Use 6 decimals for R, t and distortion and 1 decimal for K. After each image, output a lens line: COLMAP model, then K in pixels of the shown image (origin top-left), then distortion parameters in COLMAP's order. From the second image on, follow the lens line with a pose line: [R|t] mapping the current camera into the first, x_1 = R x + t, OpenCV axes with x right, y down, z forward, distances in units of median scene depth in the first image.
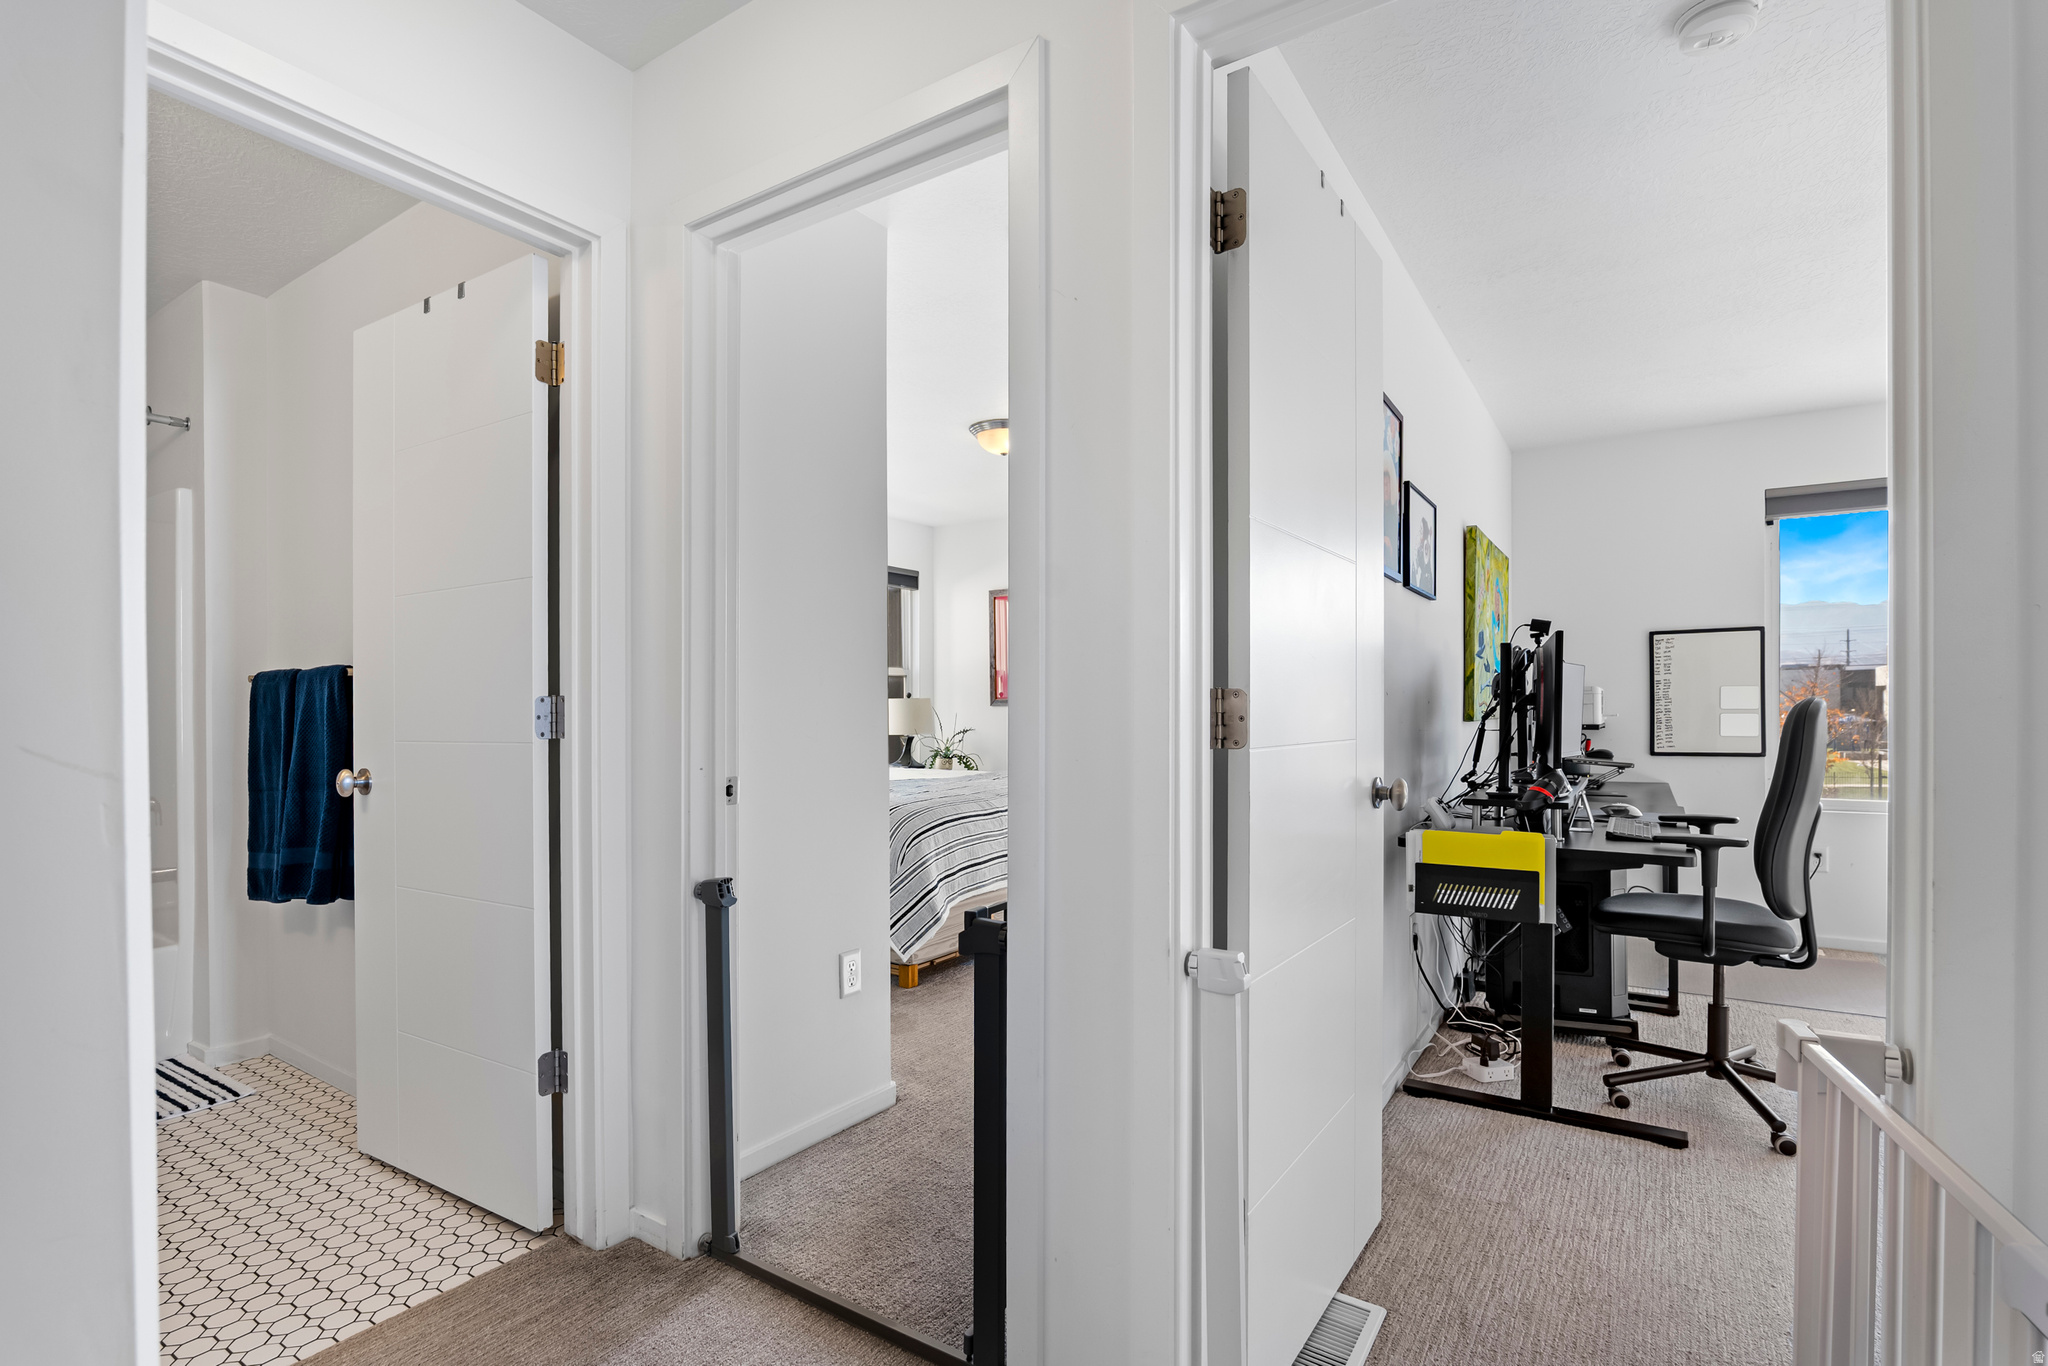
lens RADIAL K [[951.7, 0, 1031.4], [0, 951.7, 708.0], [0, 0, 1]] dist [-0.022685, 0.002192]
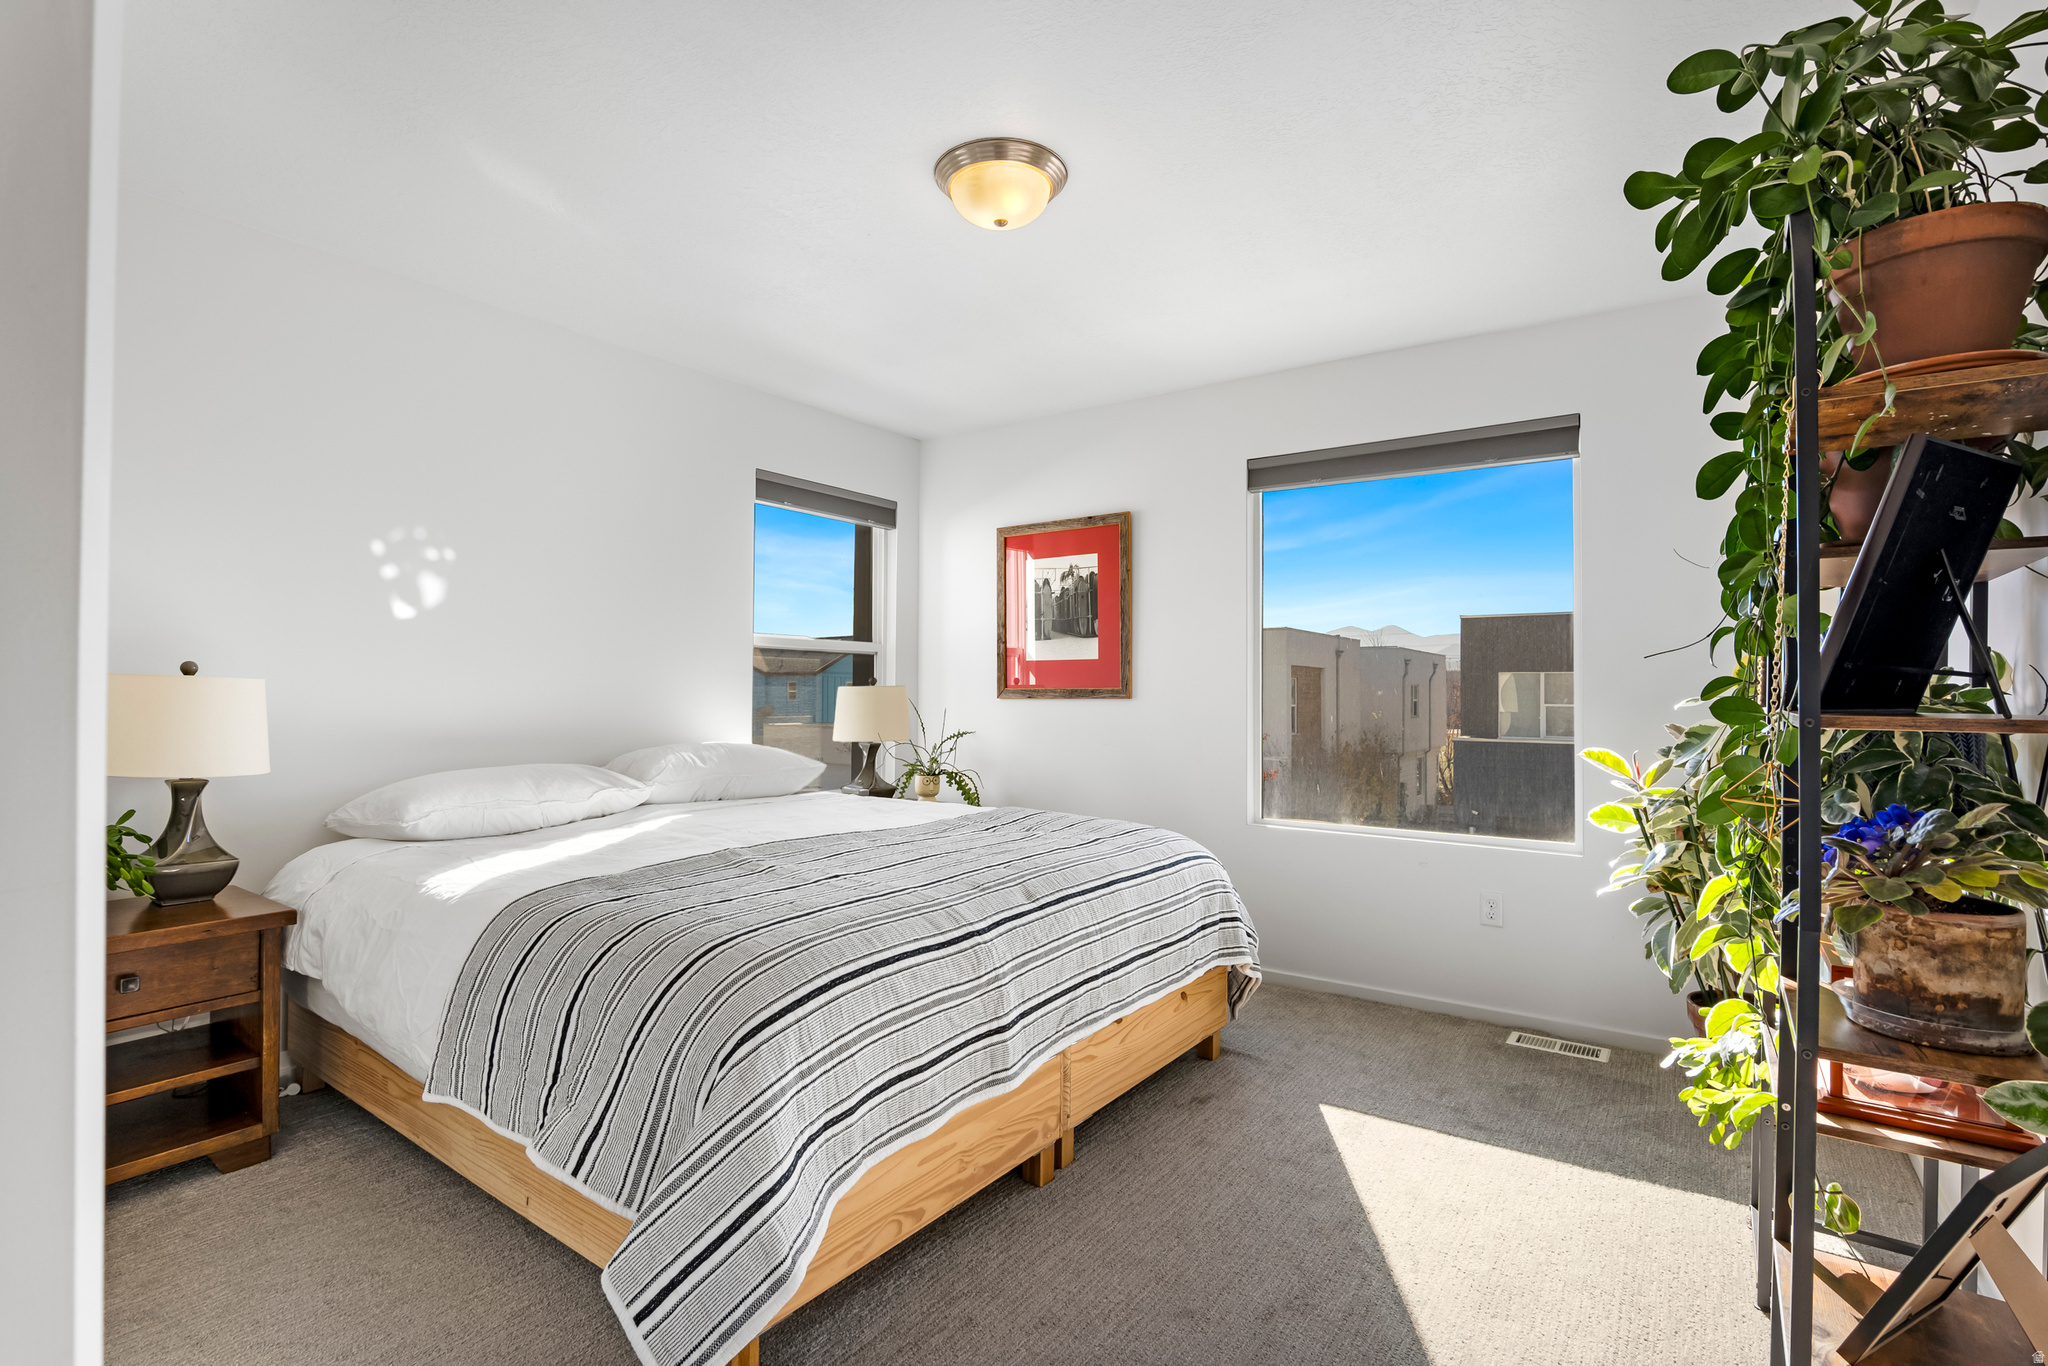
lens RADIAL K [[951.7, 0, 1025.7], [0, 951.7, 691.2], [0, 0, 1]] dist [-0.022685, 0.002192]
pose [[0.998953, 0.008449, -0.044967, 0.007514], [-0.008534, 0.999962, -0.001701, -0.006391], [0.044951, 0.002083, 0.998987, 0.332884]]
